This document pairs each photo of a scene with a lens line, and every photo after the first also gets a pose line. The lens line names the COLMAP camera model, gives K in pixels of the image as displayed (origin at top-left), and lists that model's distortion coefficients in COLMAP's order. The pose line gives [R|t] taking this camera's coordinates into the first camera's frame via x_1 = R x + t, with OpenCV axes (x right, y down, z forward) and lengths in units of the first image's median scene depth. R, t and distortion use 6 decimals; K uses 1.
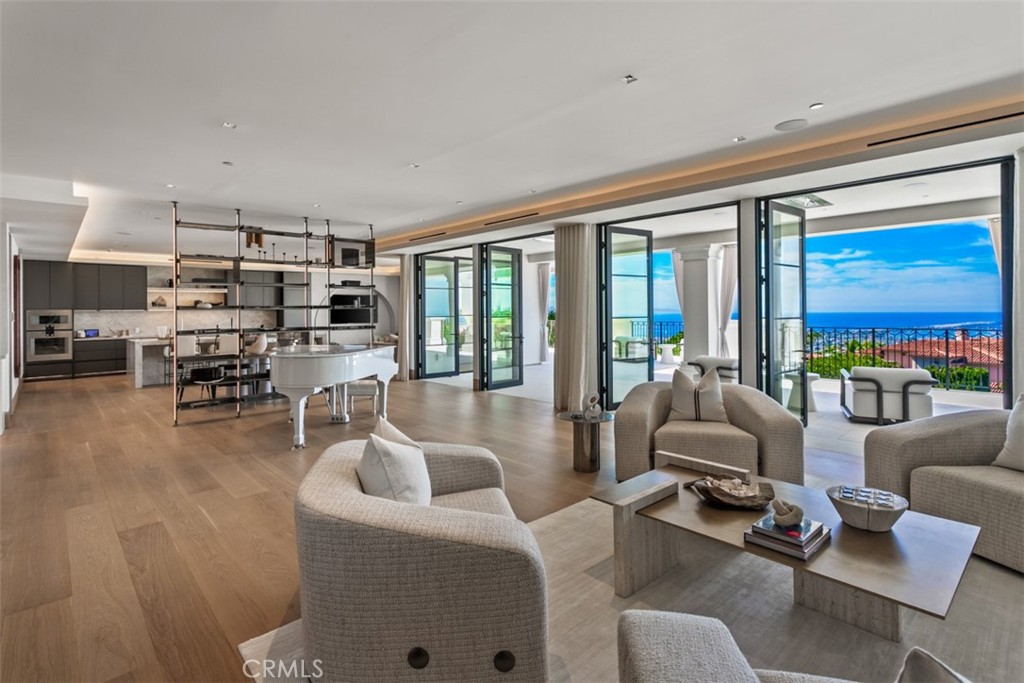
lens RADIAL K [[492.1, 0, 497.8], [0, 492.1, 319.9], [0, 0, 1]] dist [-0.006065, 0.001590]
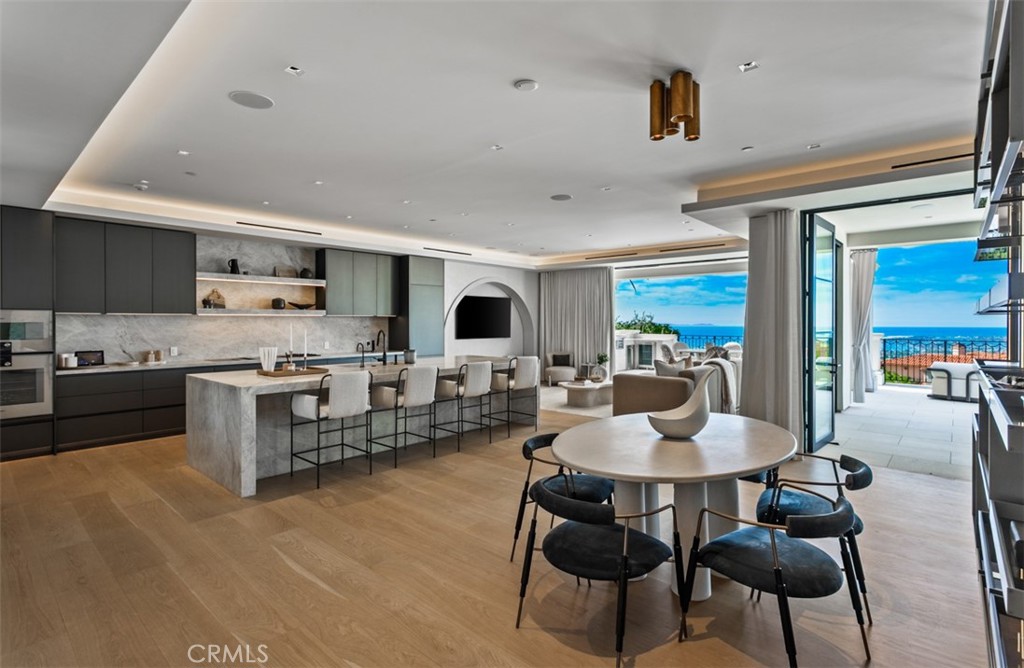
lens RADIAL K [[486.9, 0, 528.8], [0, 486.9, 331.3], [0, 0, 1]] dist [0.007858, -0.004573]
pose [[0.988341, 0.013060, 0.151694, -0.426584], [-0.014372, 0.999868, 0.007557, -0.009880], [-0.151575, -0.009650, 0.988399, 0.408785]]
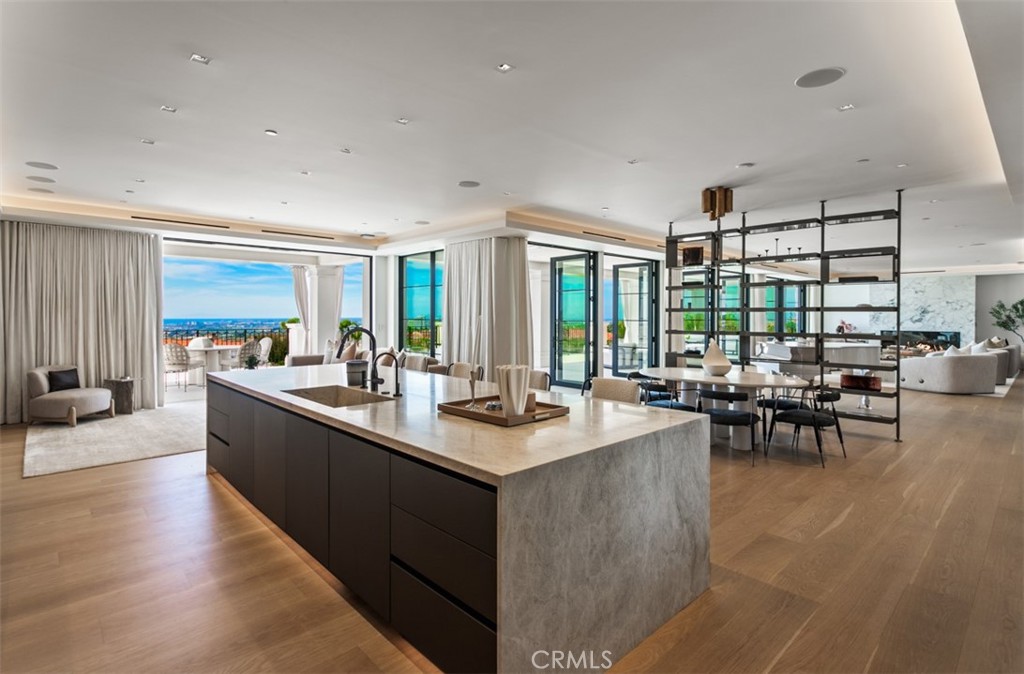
lens RADIAL K [[492.1, 0, 483.4], [0, 492.1, 322.6], [0, 0, 1]] dist [-0.006065, 0.001590]
pose [[-0.008001, 0.001240, 0.999967, -0.769314], [0.007355, 0.999972, -0.001181, -0.007518], [-0.999941, 0.007345, -0.008010, 0.849368]]
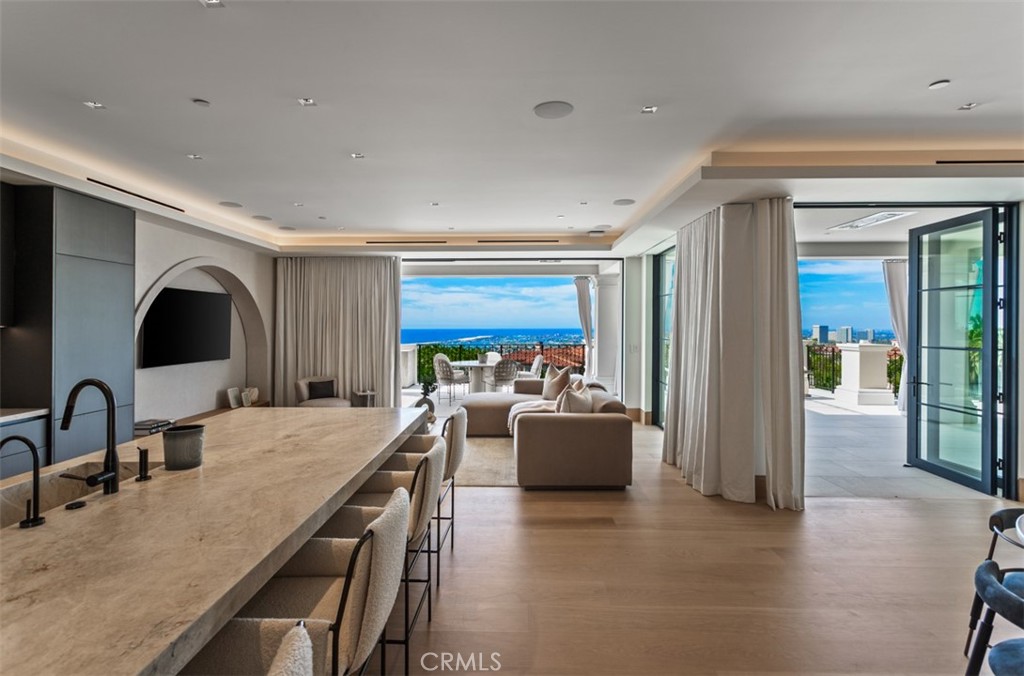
lens RADIAL K [[492.1, 0, 506.1], [0, 492.1, 341.5], [0, 0, 1]] dist [-0.006065, 0.001590]
pose [[0.669418, -0.009704, 0.742822, -0.533456], [-0.002270, 0.999883, 0.015107, -0.020439], [-0.742882, -0.011799, 0.669318, 0.711733]]
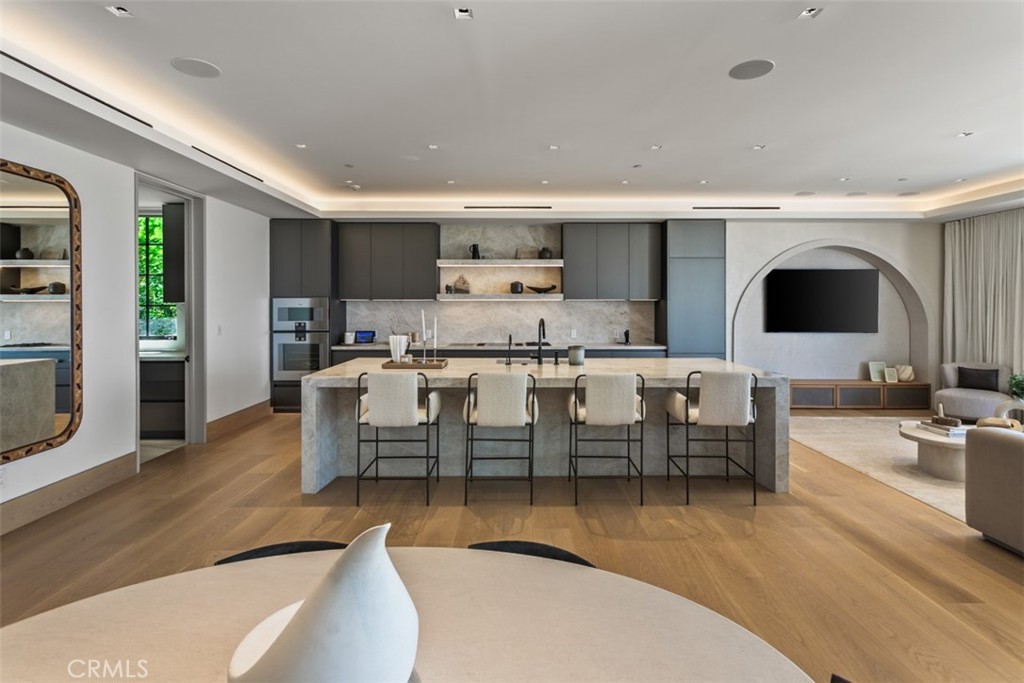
lens RADIAL K [[492.1, 0, 510.1], [0, 492.1, 309.8], [0, 0, 1]] dist [-0.006065, 0.001590]
pose [[0.758576, 0.020903, -0.651249, -0.269754], [-0.020182, 0.999759, 0.008581, -0.014256], [0.651272, 0.006634, 0.758815, 0.604960]]
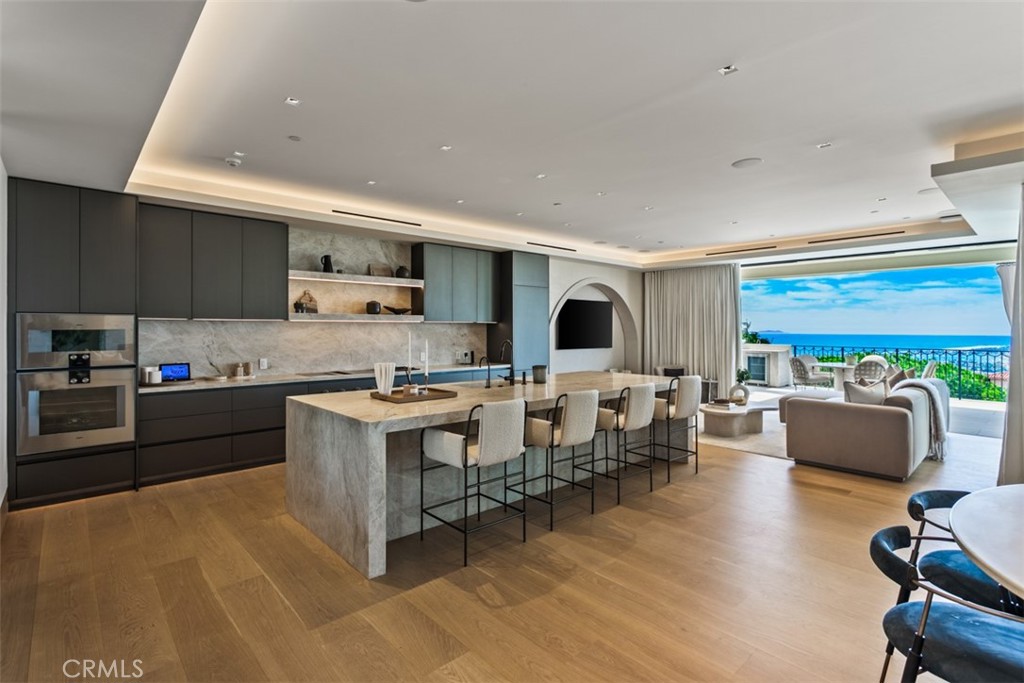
lens RADIAL K [[492.1, 0, 511.1], [0, 492.1, 339.8], [0, 0, 1]] dist [-0.006065, 0.001590]
pose [[0.999581, 0.018546, 0.022245, -0.503876], [-0.018822, 0.999748, 0.012270, -0.010577], [-0.022012, -0.012683, 0.999677, 0.524900]]
